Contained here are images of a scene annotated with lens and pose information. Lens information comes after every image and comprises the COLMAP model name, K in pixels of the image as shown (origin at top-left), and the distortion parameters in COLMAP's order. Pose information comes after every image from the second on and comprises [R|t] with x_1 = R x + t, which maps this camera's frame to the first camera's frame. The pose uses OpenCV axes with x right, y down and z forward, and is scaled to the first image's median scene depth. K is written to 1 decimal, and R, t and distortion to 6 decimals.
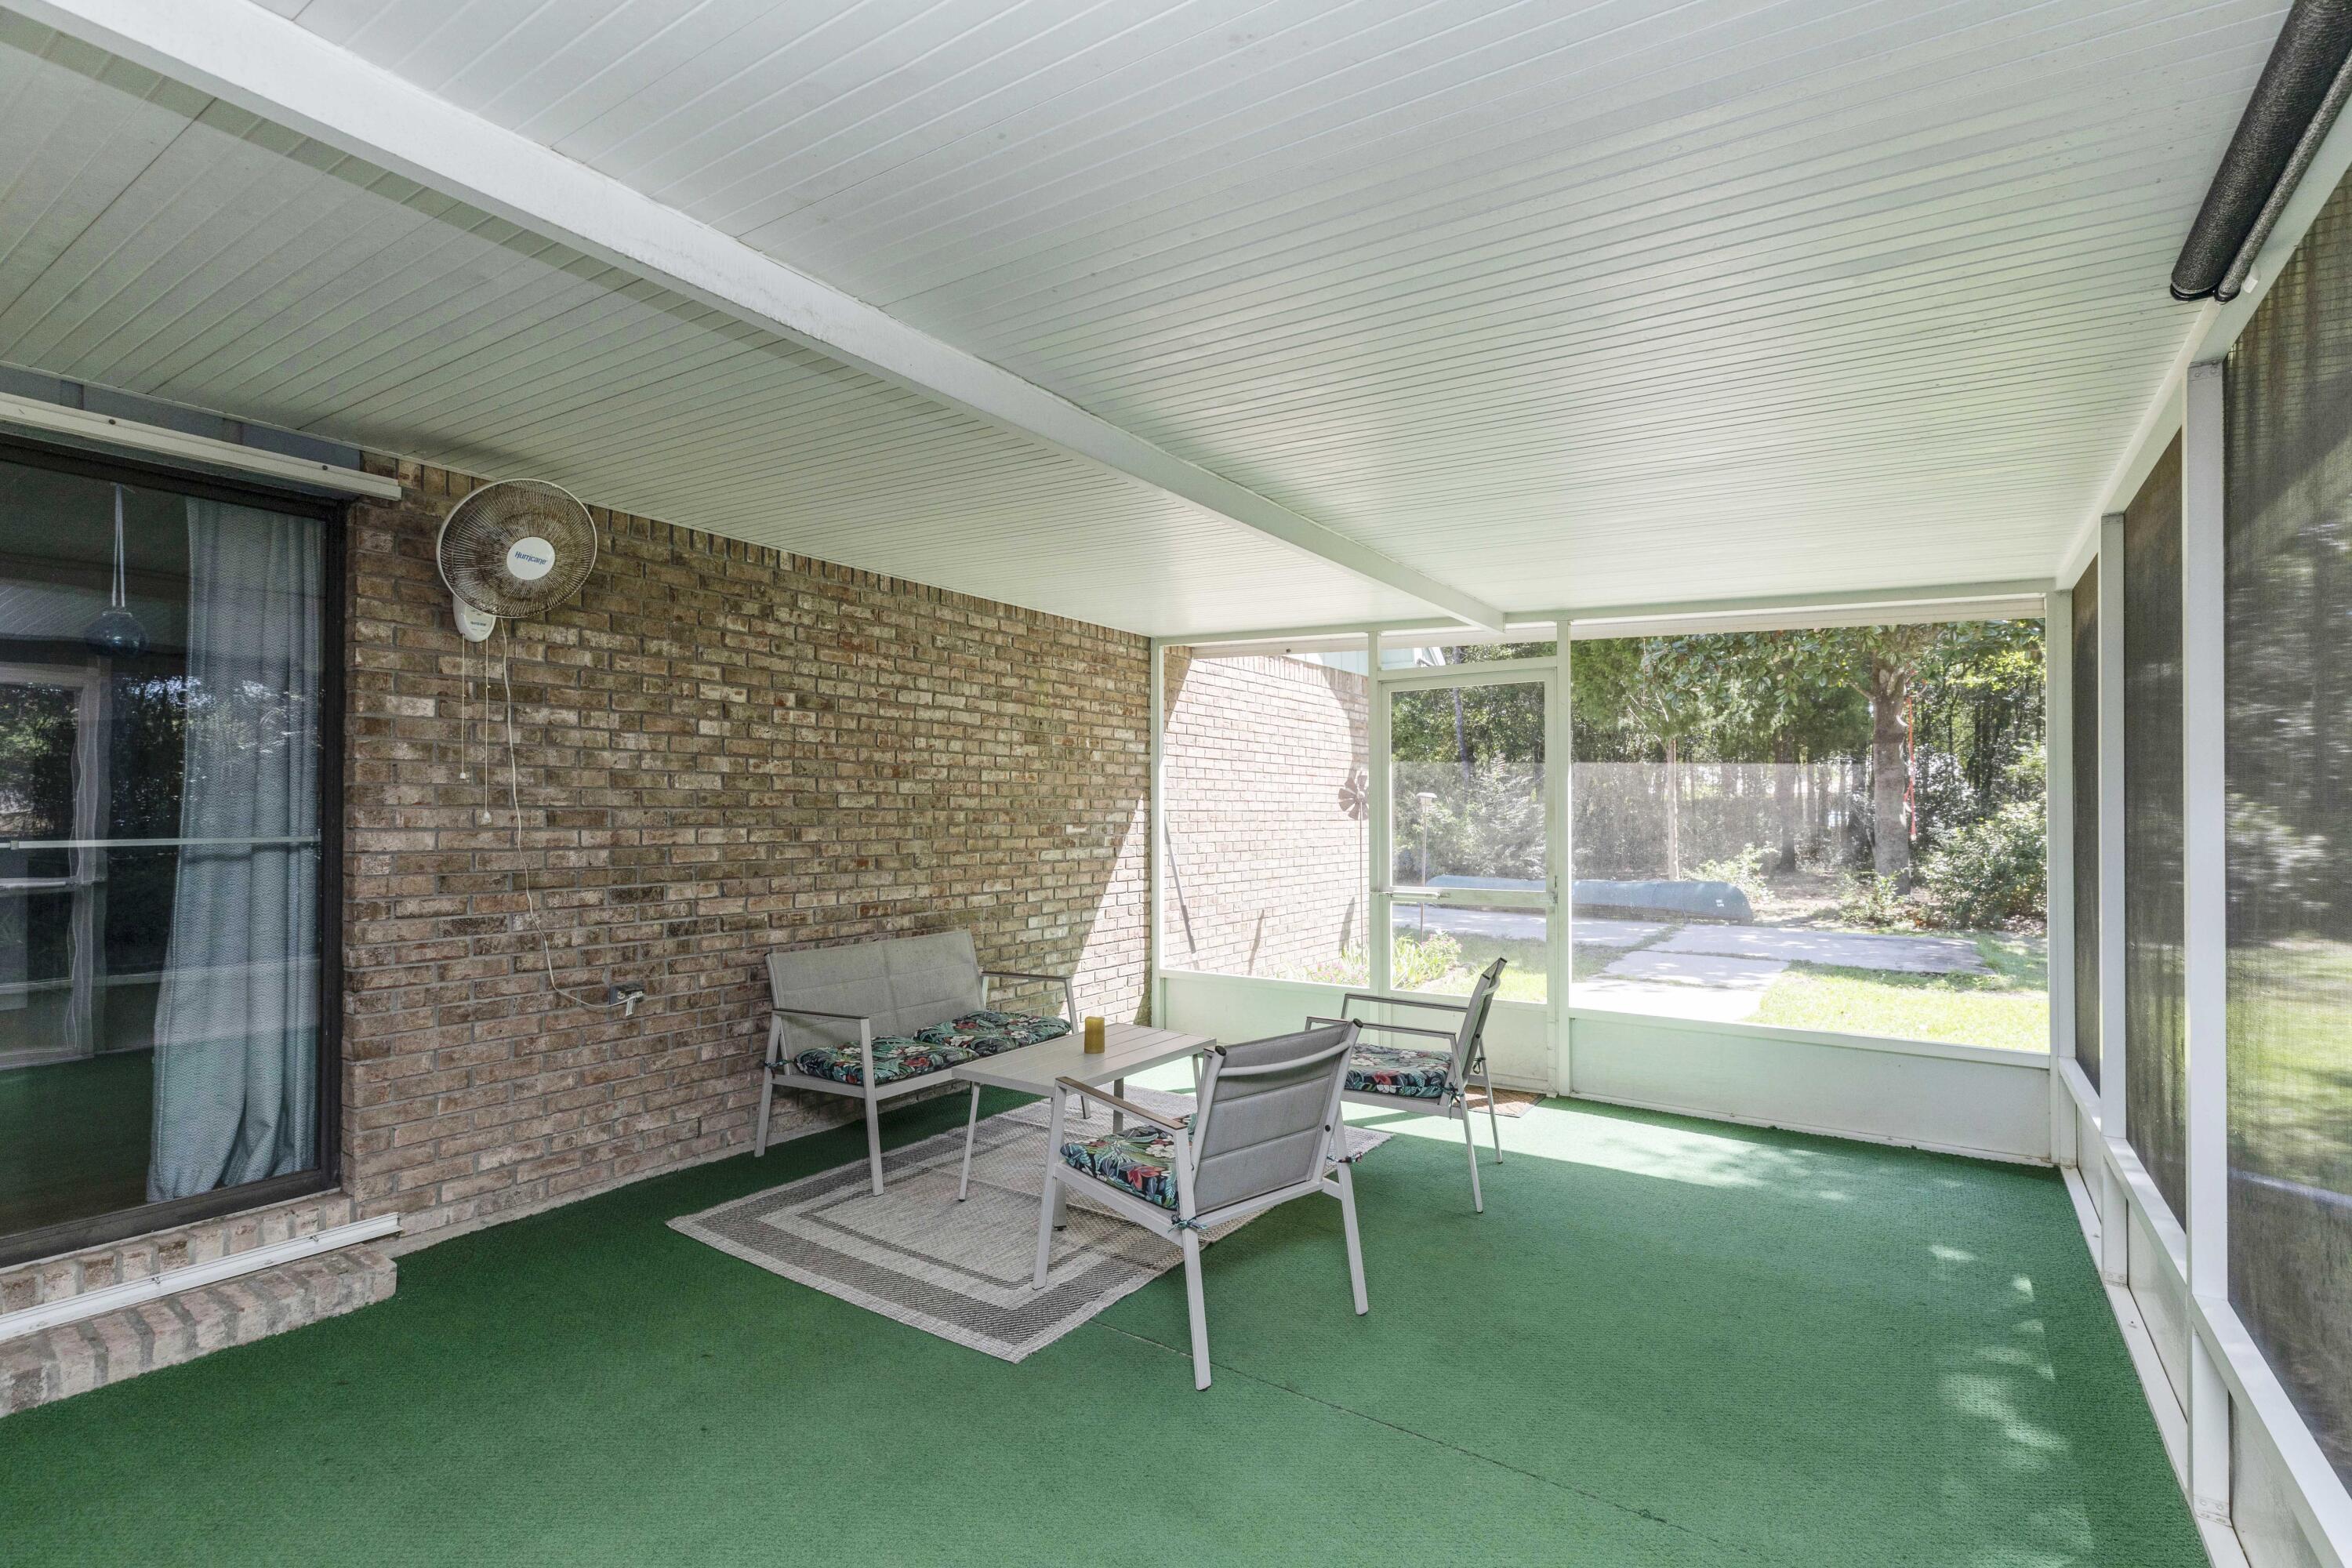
lens RADIAL K [[1075.1, 0, 1181.5], [0, 1075.1, 803.8], [0, 0, 1]] dist [0.008511, -0.000065]
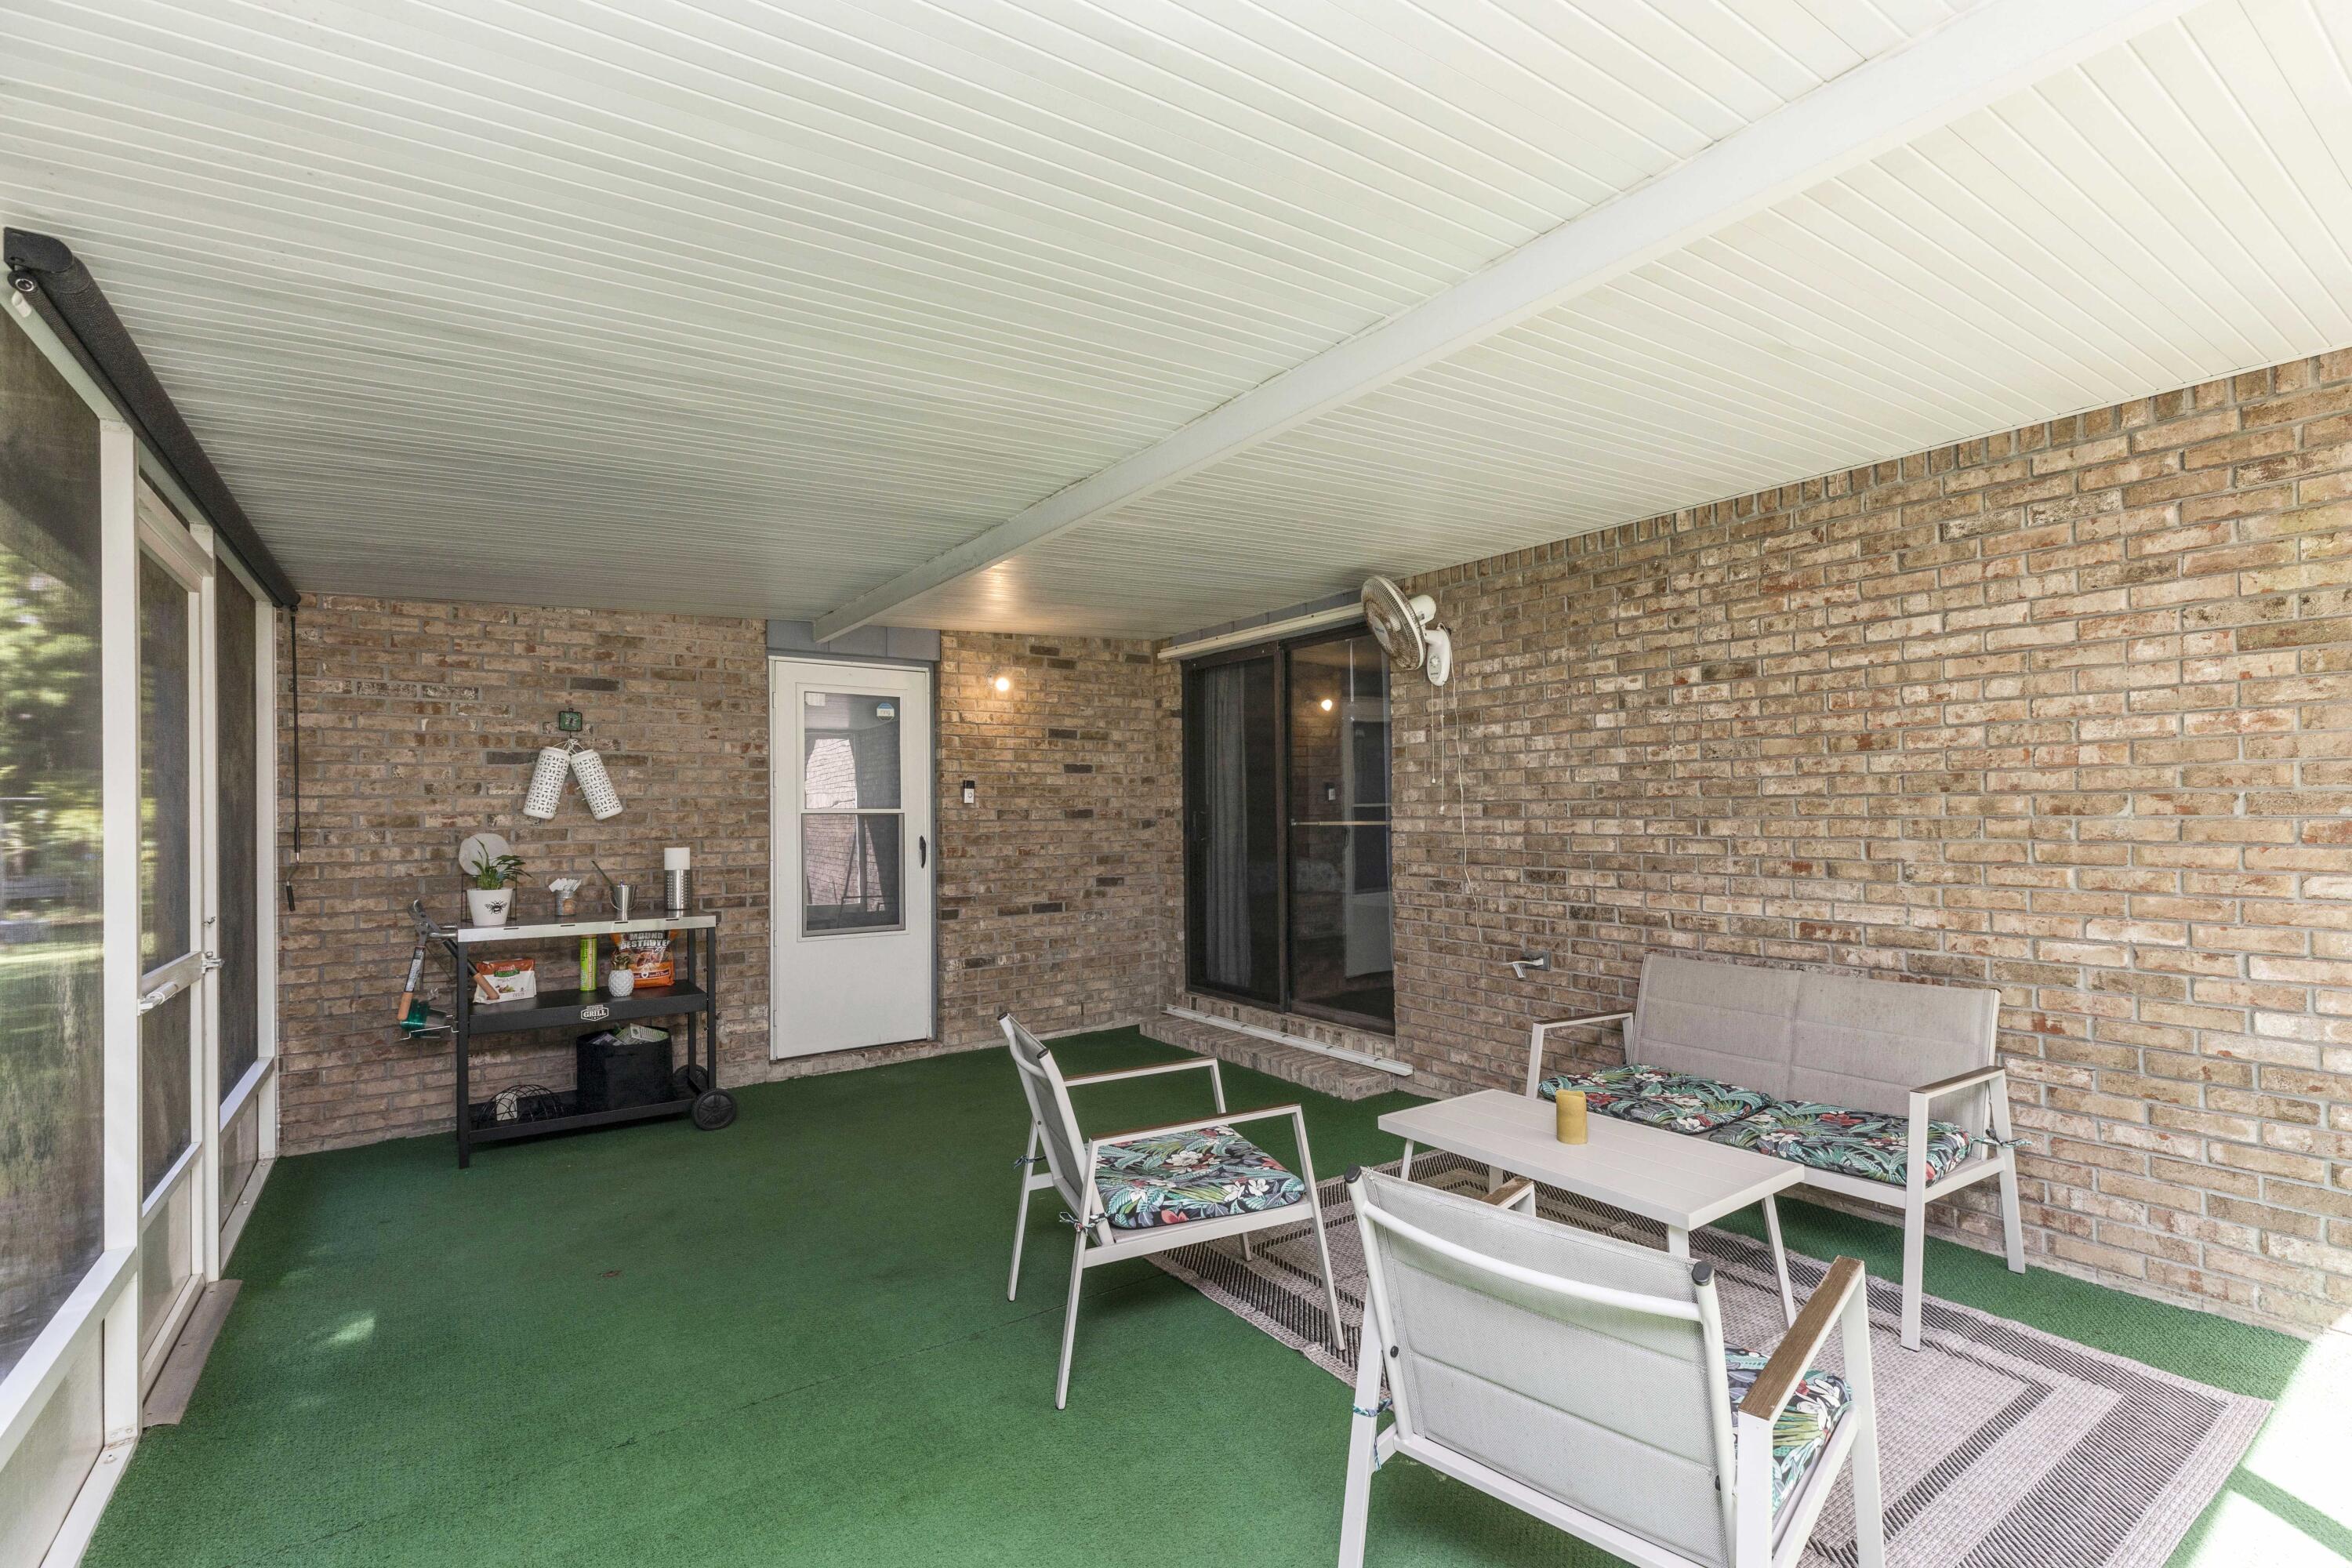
lens RADIAL K [[1075.1, 0, 1181.5], [0, 1075.1, 803.8], [0, 0, 1]] dist [0.008511, -0.000065]
pose [[-0.352101, -0.003302, -0.935956, 0.652160], [0.019833, 0.999743, -0.010988, 0.011255], [0.935752, -0.022431, -0.351945, 0.973693]]
